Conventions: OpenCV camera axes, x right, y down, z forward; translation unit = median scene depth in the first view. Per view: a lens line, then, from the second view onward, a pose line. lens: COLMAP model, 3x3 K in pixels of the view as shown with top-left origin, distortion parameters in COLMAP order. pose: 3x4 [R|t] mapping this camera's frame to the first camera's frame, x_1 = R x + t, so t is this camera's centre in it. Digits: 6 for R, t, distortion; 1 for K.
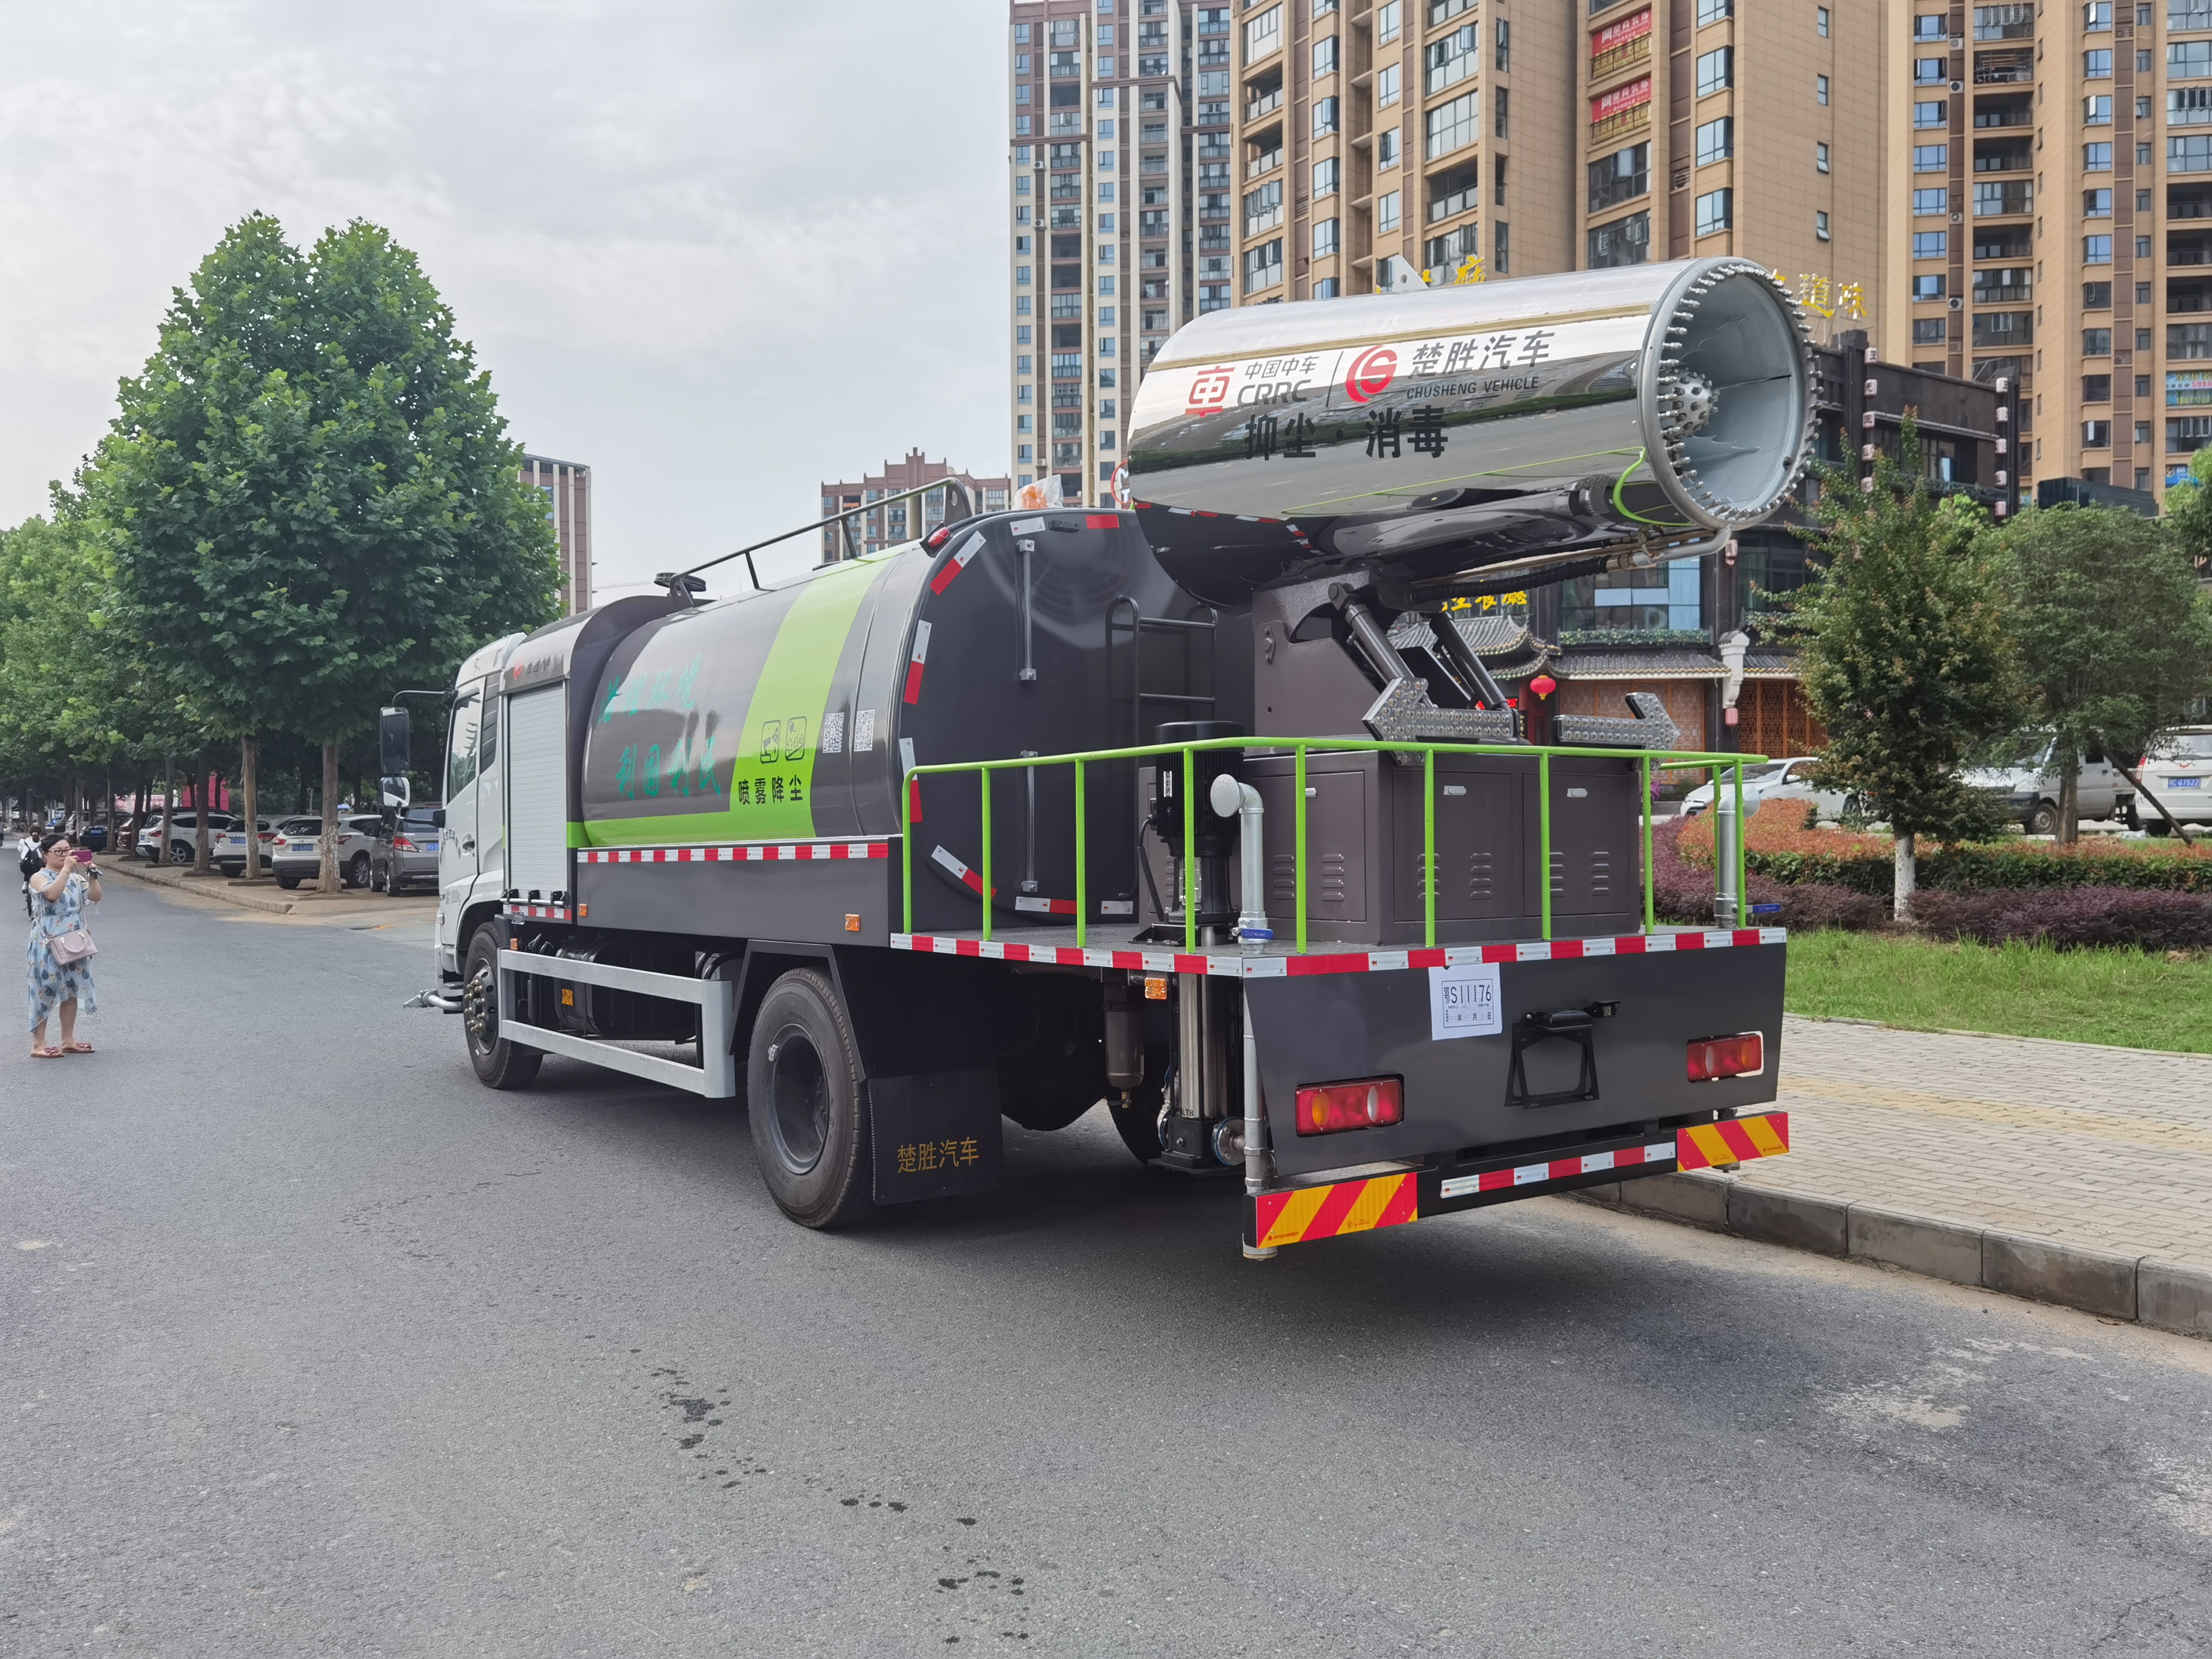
lens RADIAL K [[1763.5, 0, 1105.8], [0, 1763.5, 827.2], [0, 0, 1]] dist [0.039875, -0.035498]
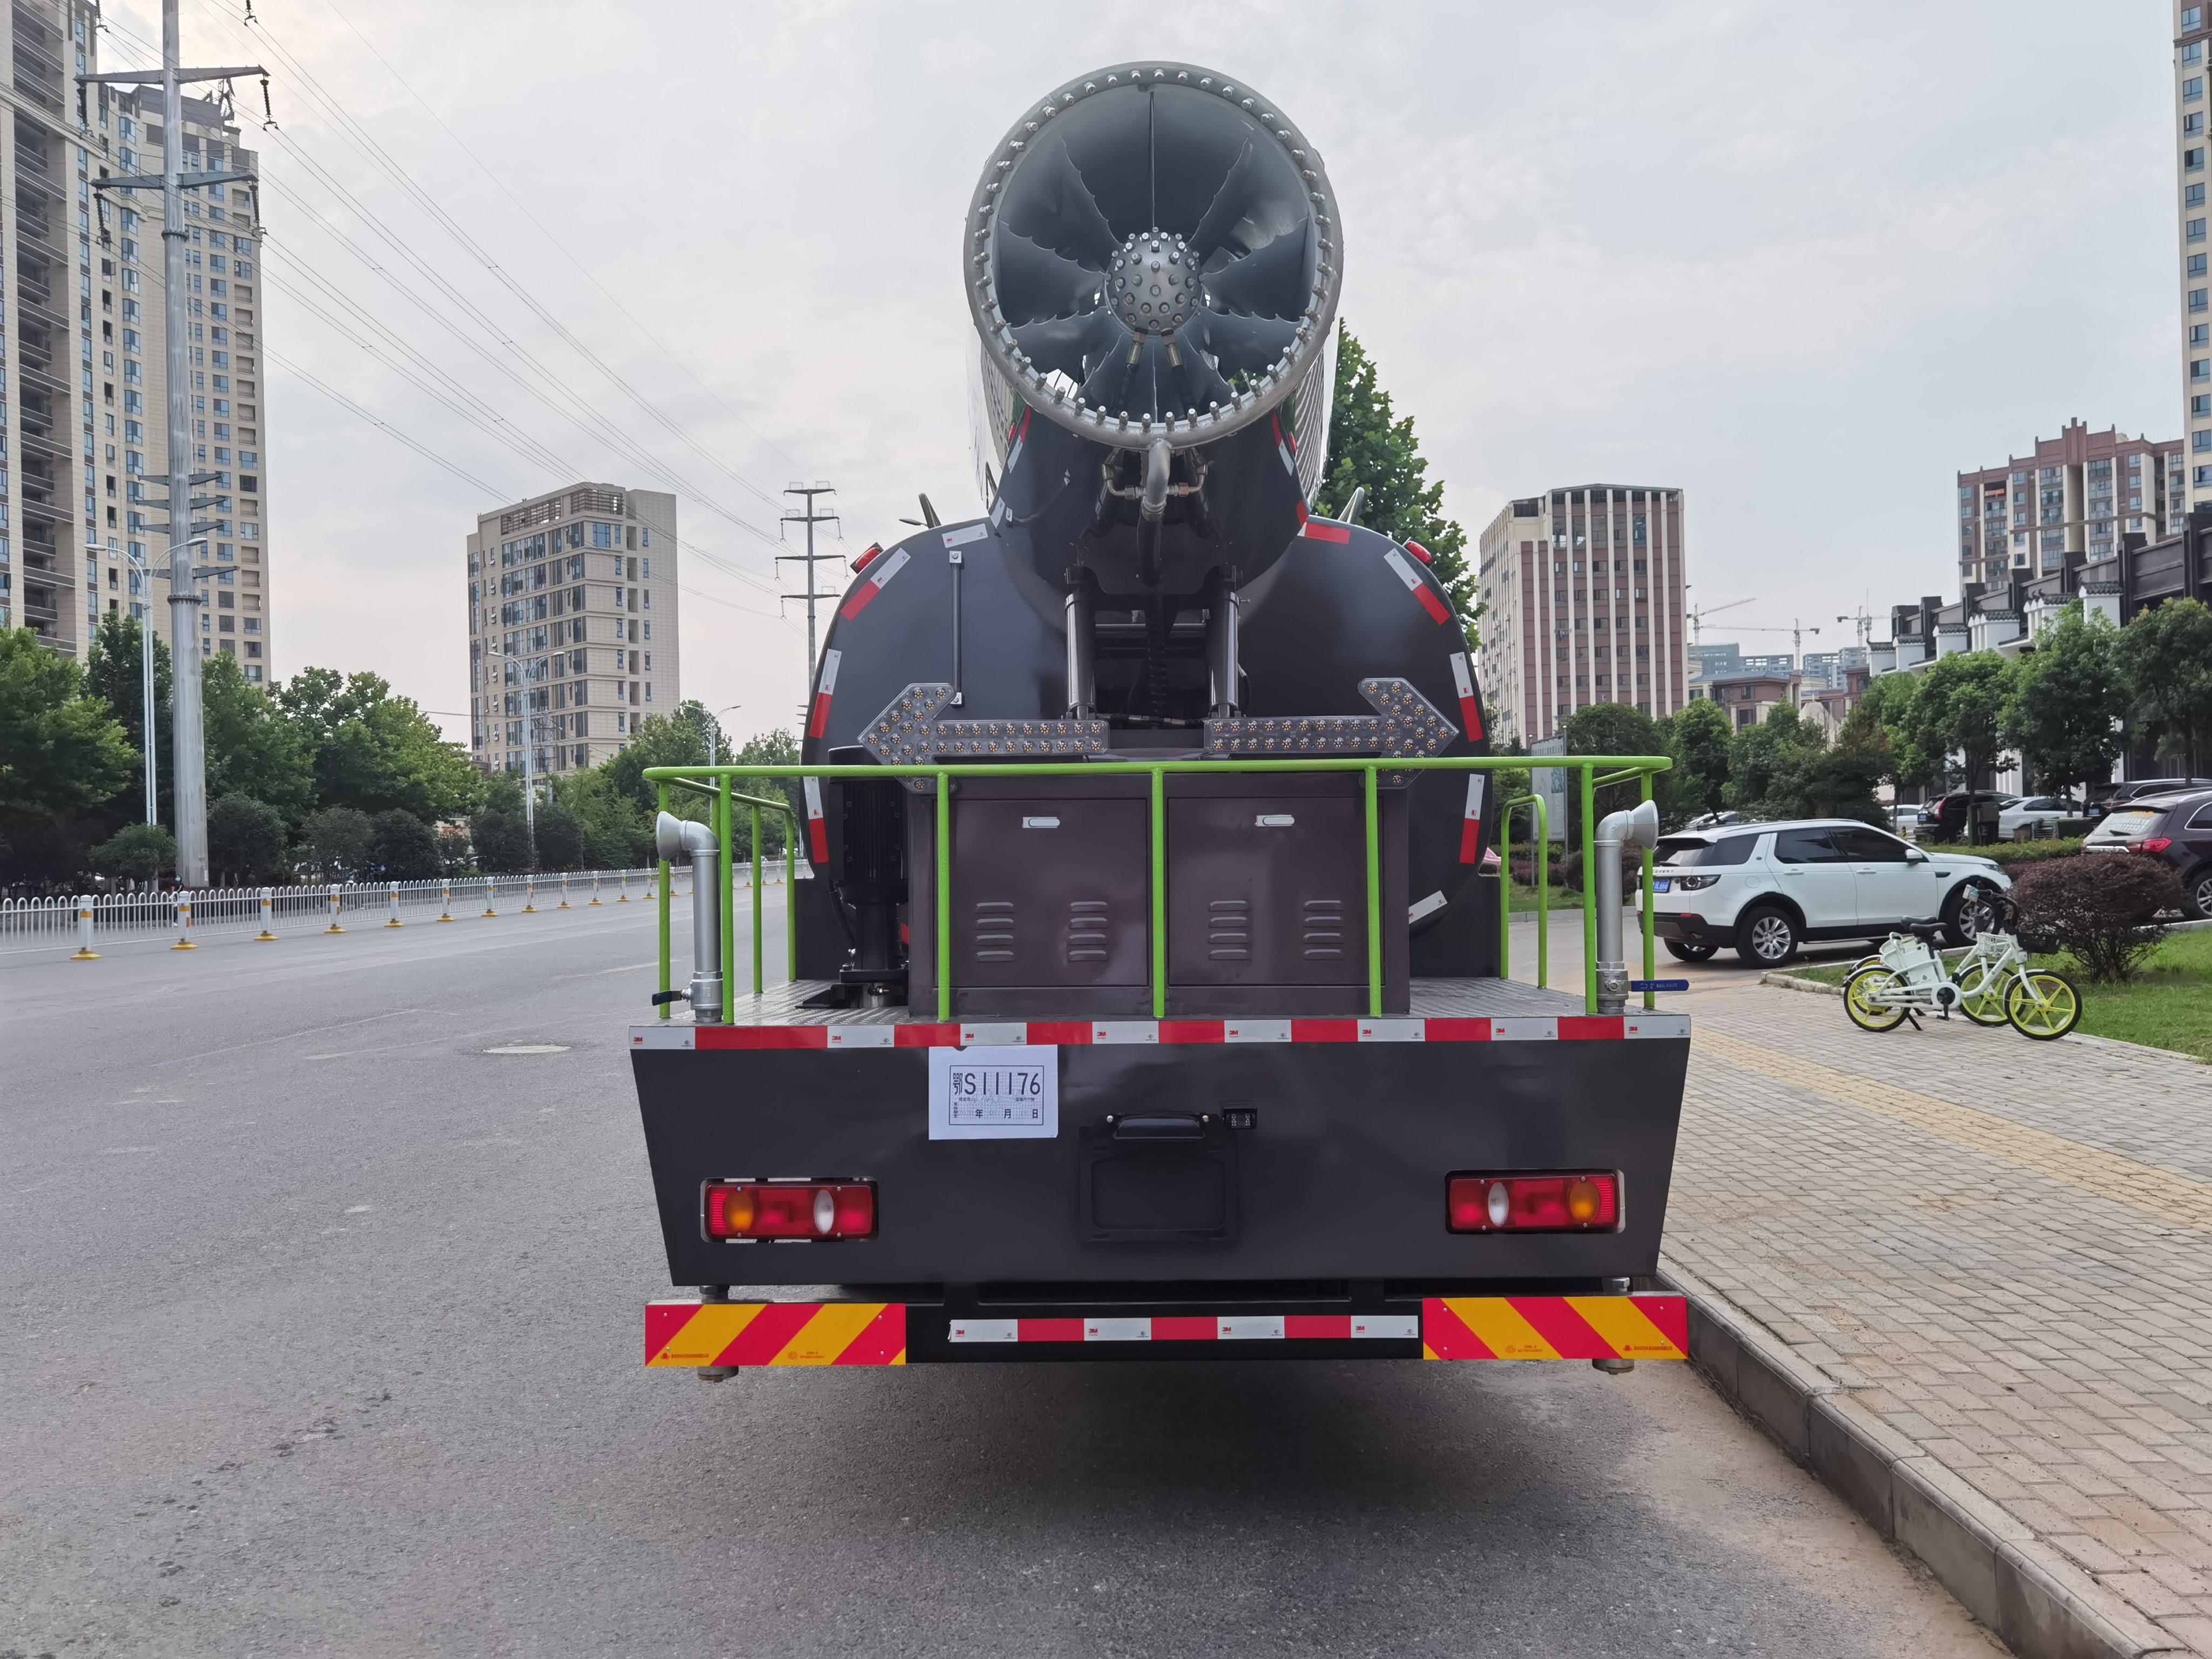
lens RADIAL K [[1763.5, 0, 1095.1], [0, 1763.5, 829.5], [0, 0, 1]] dist [0.039875, -0.035498]
pose [[0.813131, -0.015579, -0.581872, 0.660523], [0.007314, 0.999836, -0.016549, -0.004213], [0.582035, 0.009201, 0.813112, 0.372373]]
